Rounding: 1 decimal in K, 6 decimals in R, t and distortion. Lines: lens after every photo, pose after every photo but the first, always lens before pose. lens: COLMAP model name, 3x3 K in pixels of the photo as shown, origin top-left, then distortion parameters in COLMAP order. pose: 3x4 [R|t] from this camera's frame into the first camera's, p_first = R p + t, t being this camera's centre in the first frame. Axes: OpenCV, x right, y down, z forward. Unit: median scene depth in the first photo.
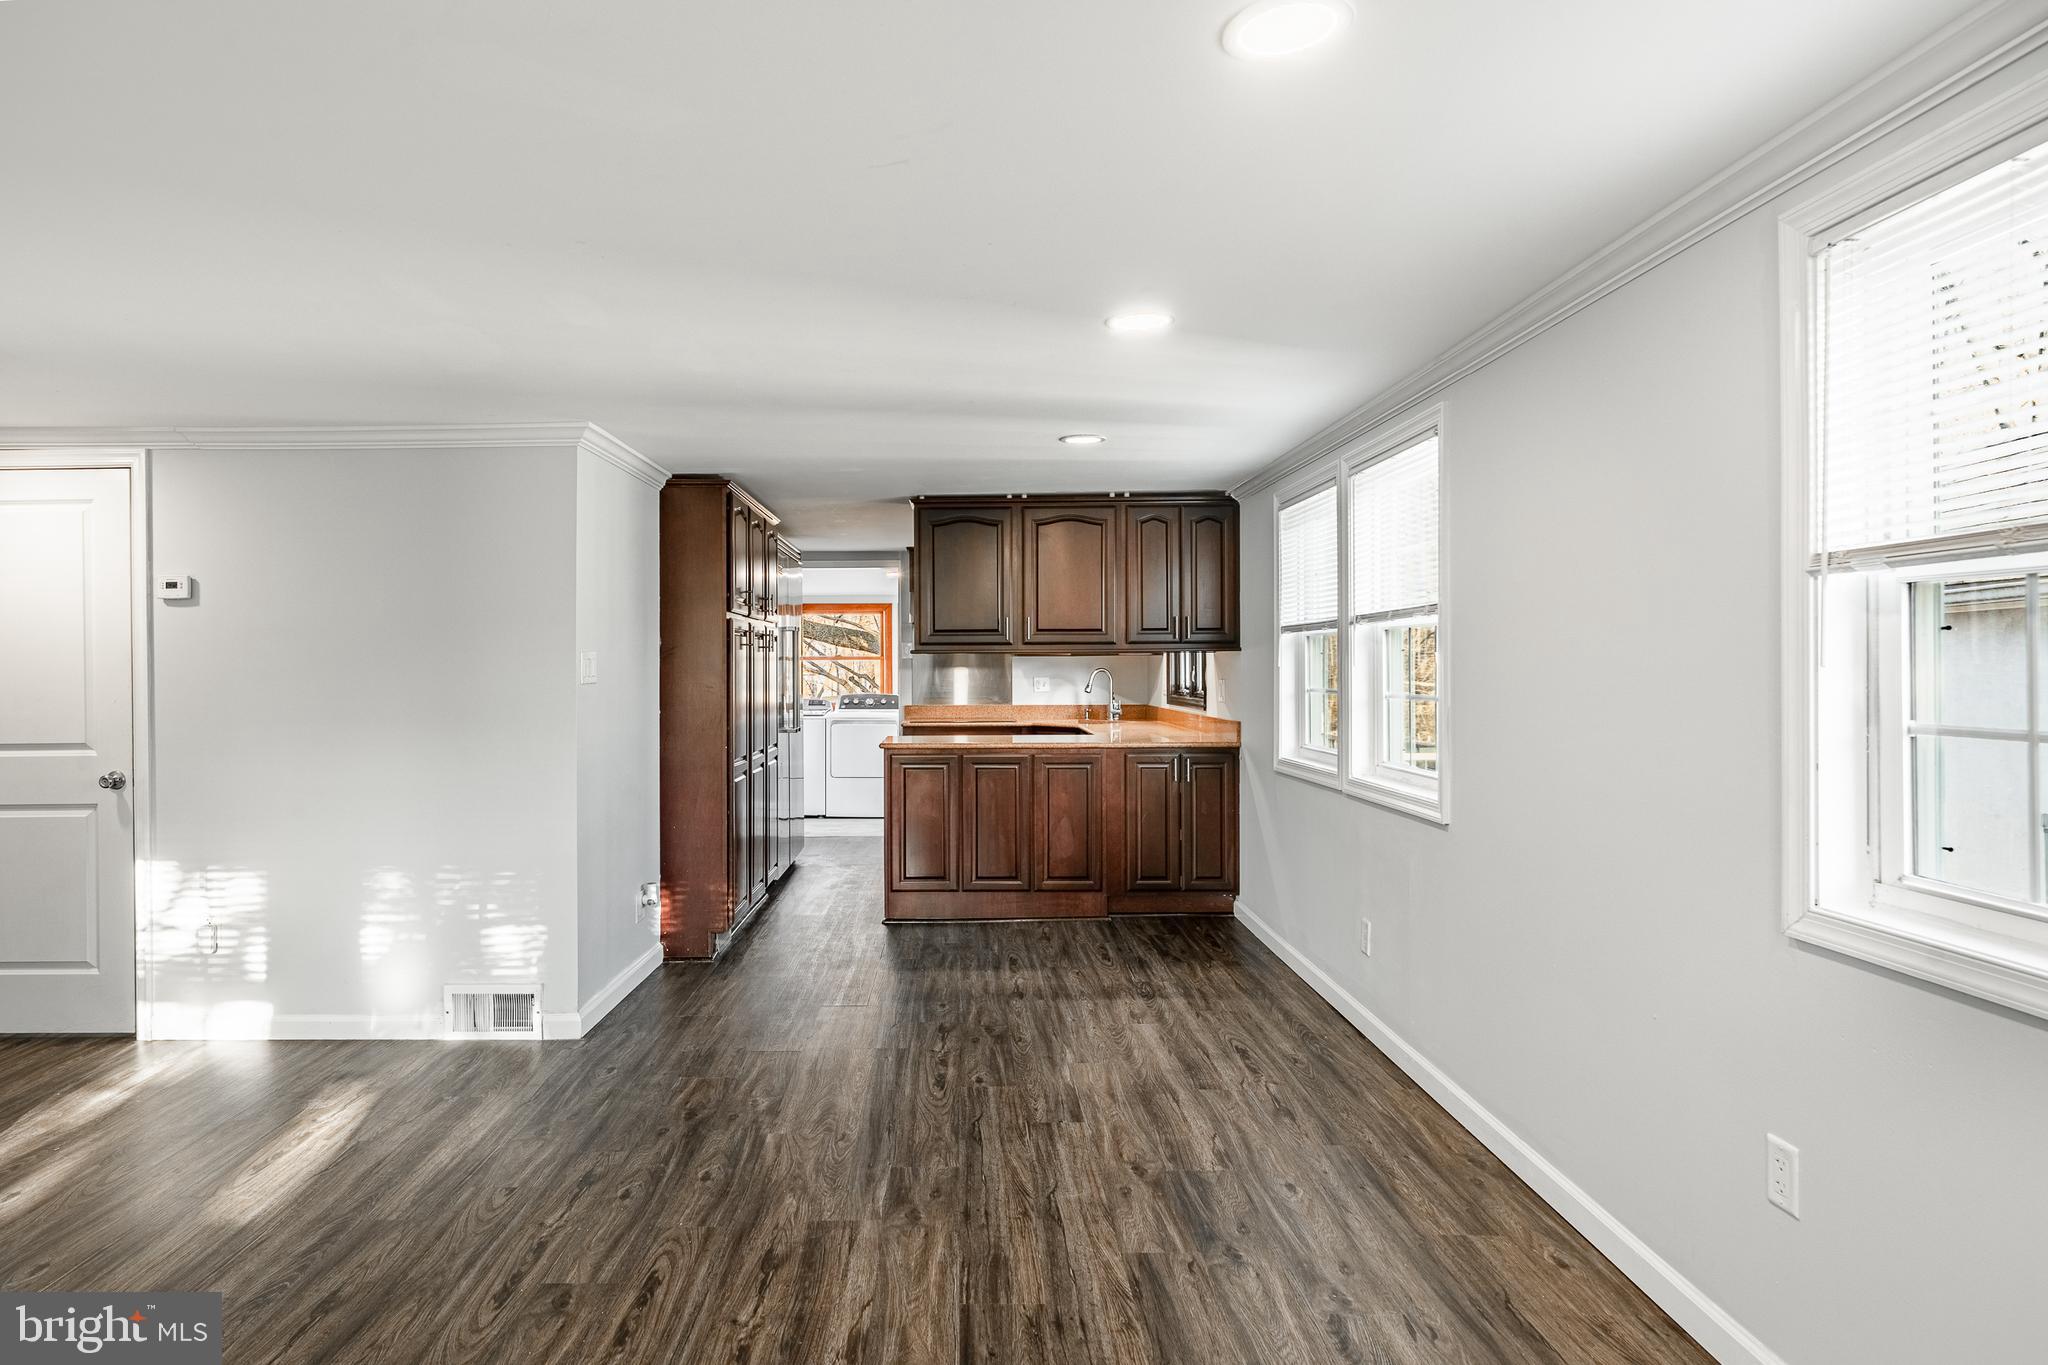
lens RADIAL K [[1166.8, 0, 928.5], [0, 1166.8, 667.5], [0, 0, 1]] dist [-0.001850, 0.001082]
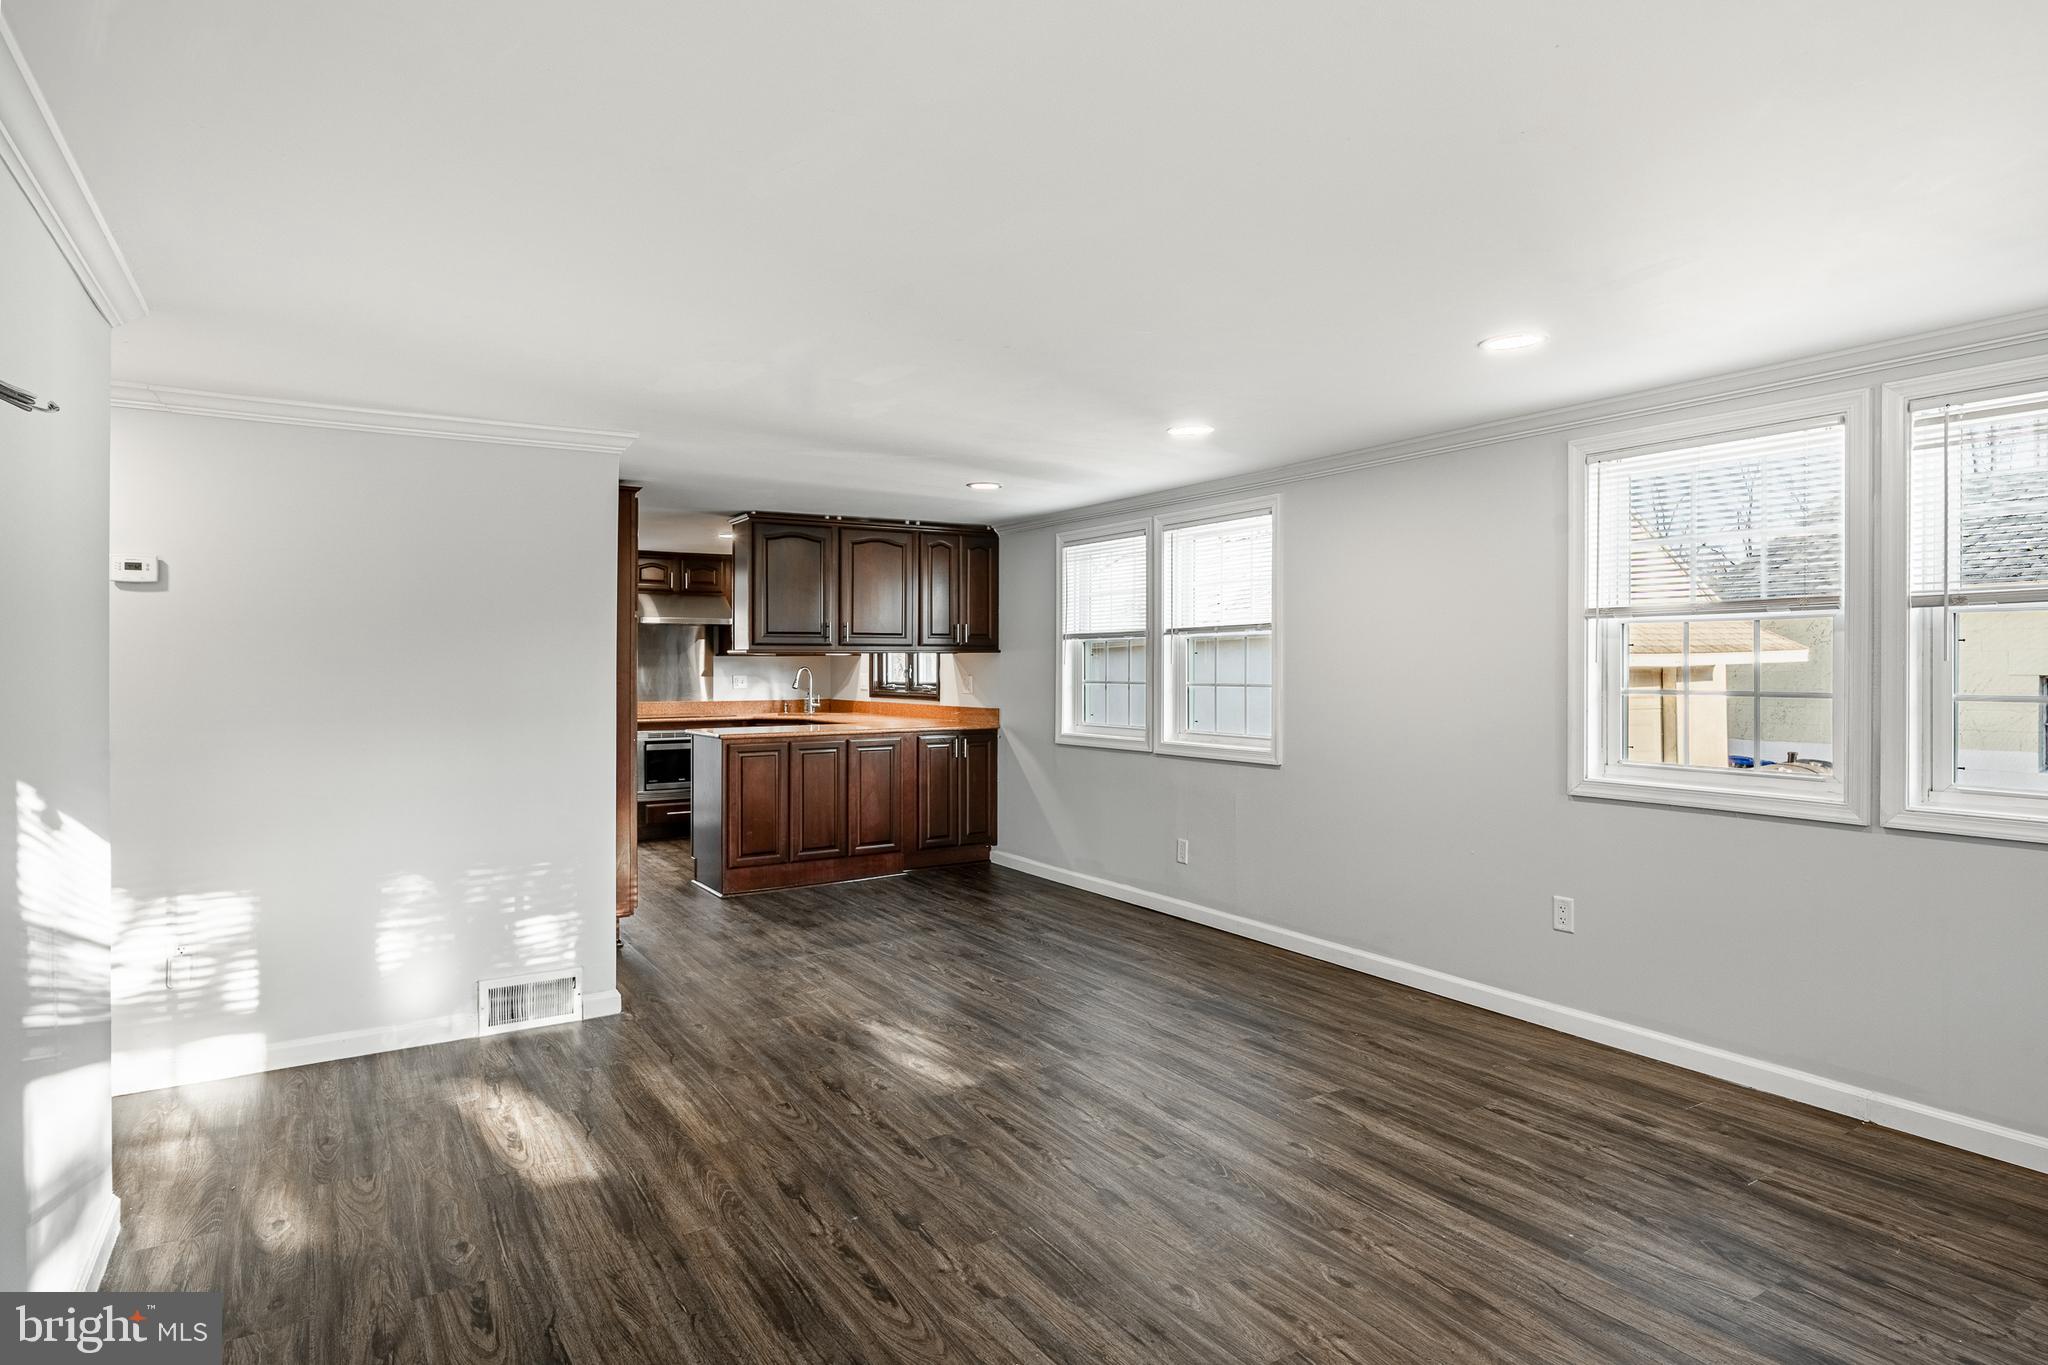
lens RADIAL K [[1141.0, 0, 1013.0], [0, 1141.0, 671.0], [0, 0, 1]] dist [0.000890, 0.001323]
pose [[0.834953, -0.000425, 0.550321, -0.402949], [-0.000708, 0.999998, 0.001847, 0.003499], [-0.550320, -0.001932, 0.834951, -0.044941]]
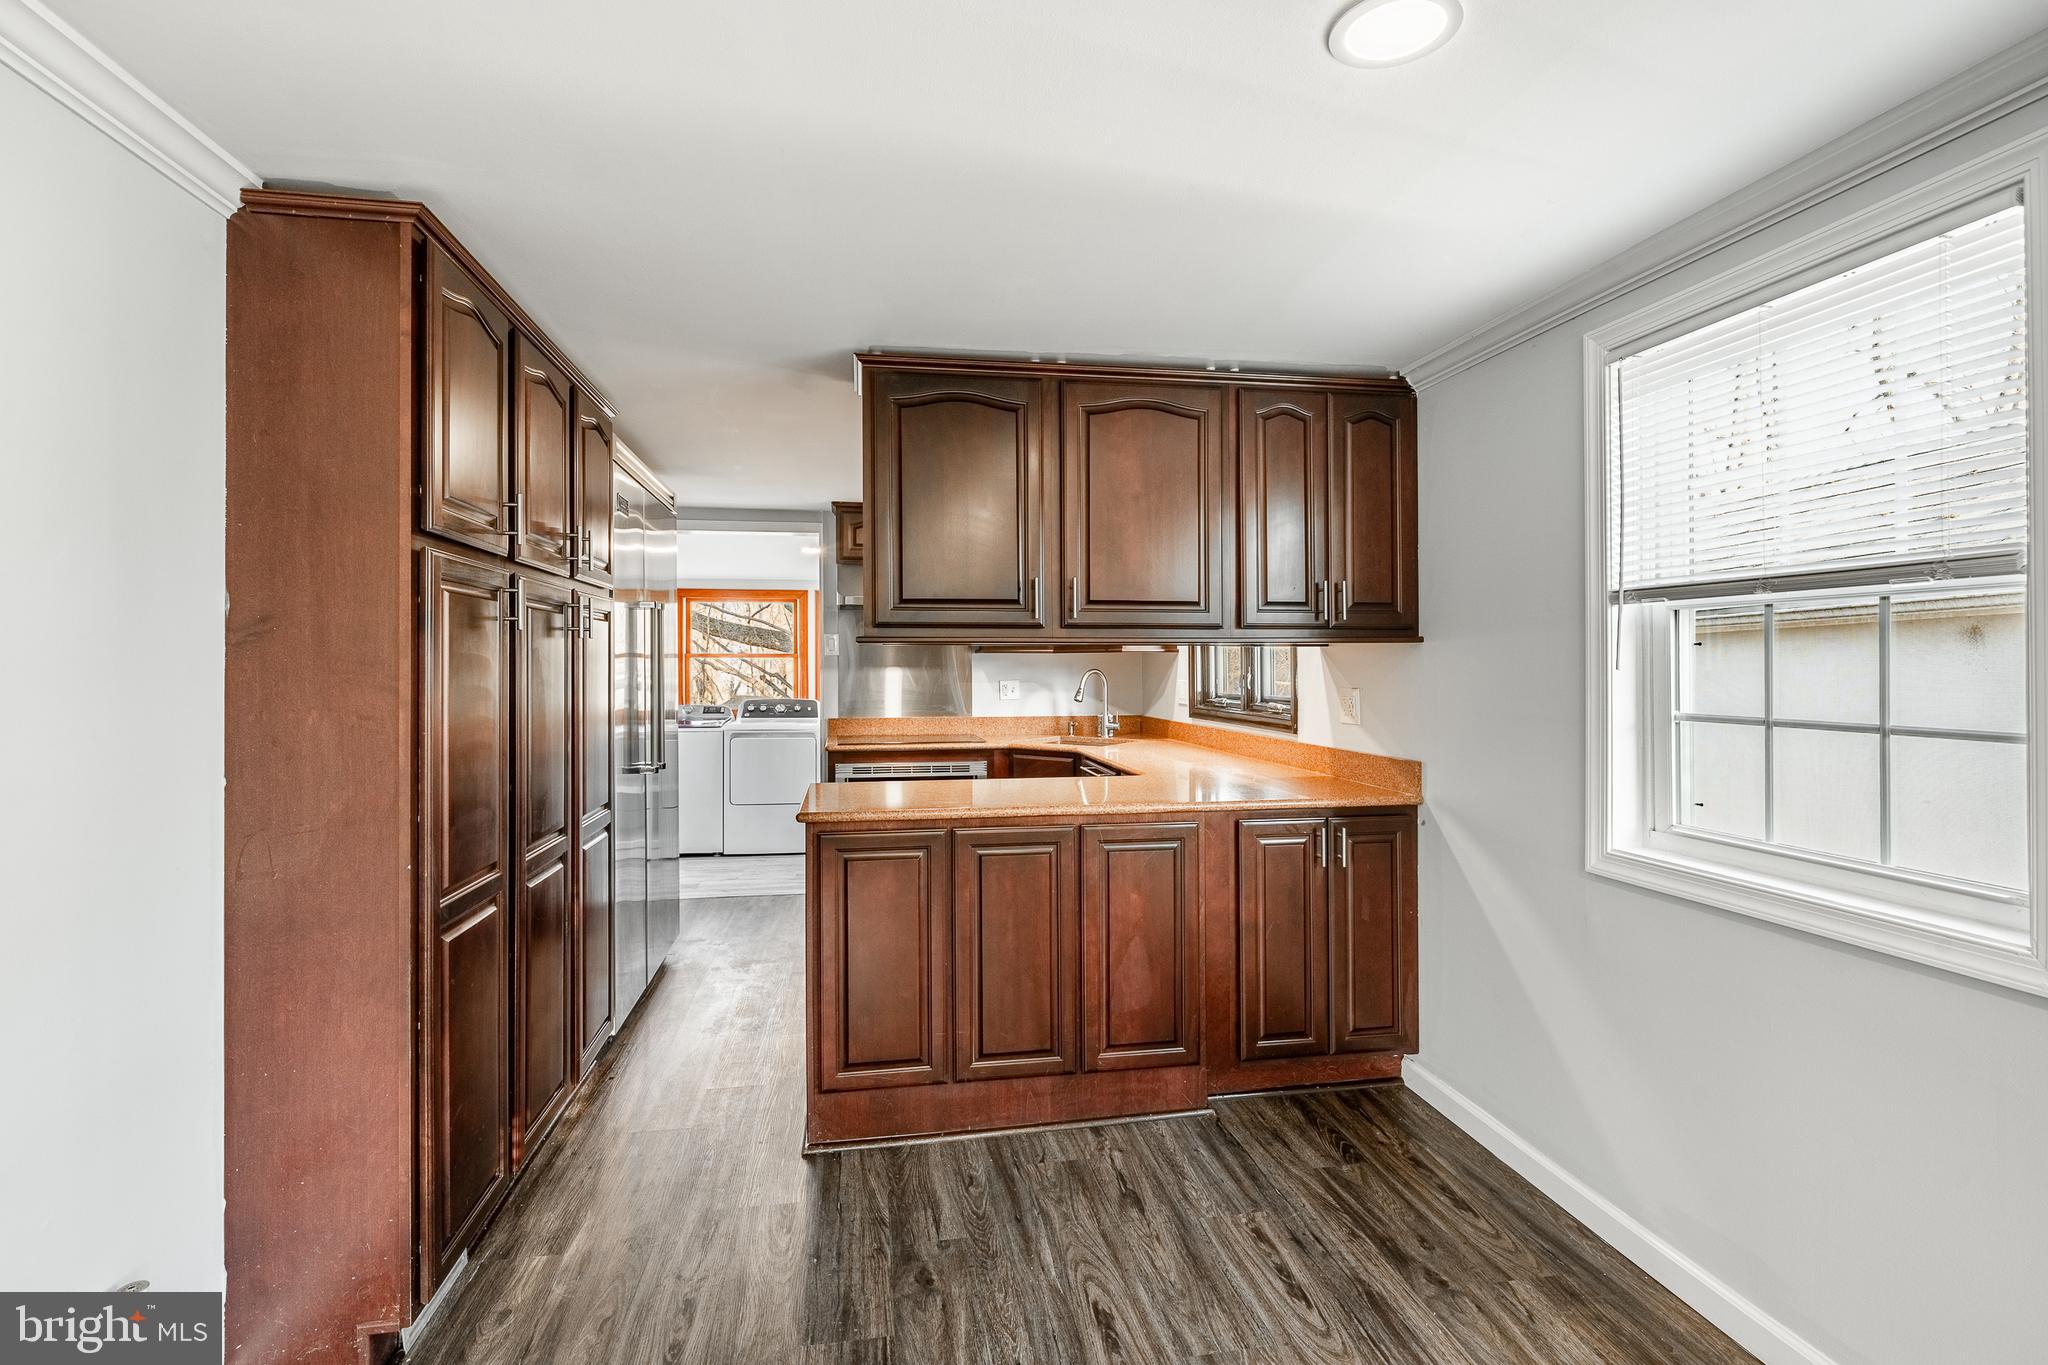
lens RADIAL K [[940.8, 0, 1012.7], [0, 940.8, 657.5], [0, 0, 1]] dist [-0.000815, -0.000033]
pose [[0.981934, 0.002022, 0.189212, -0.027252], [-0.000422, 0.999964, -0.008495, -0.002015], [-0.189223, 0.008261, 0.981899, 0.568267]]
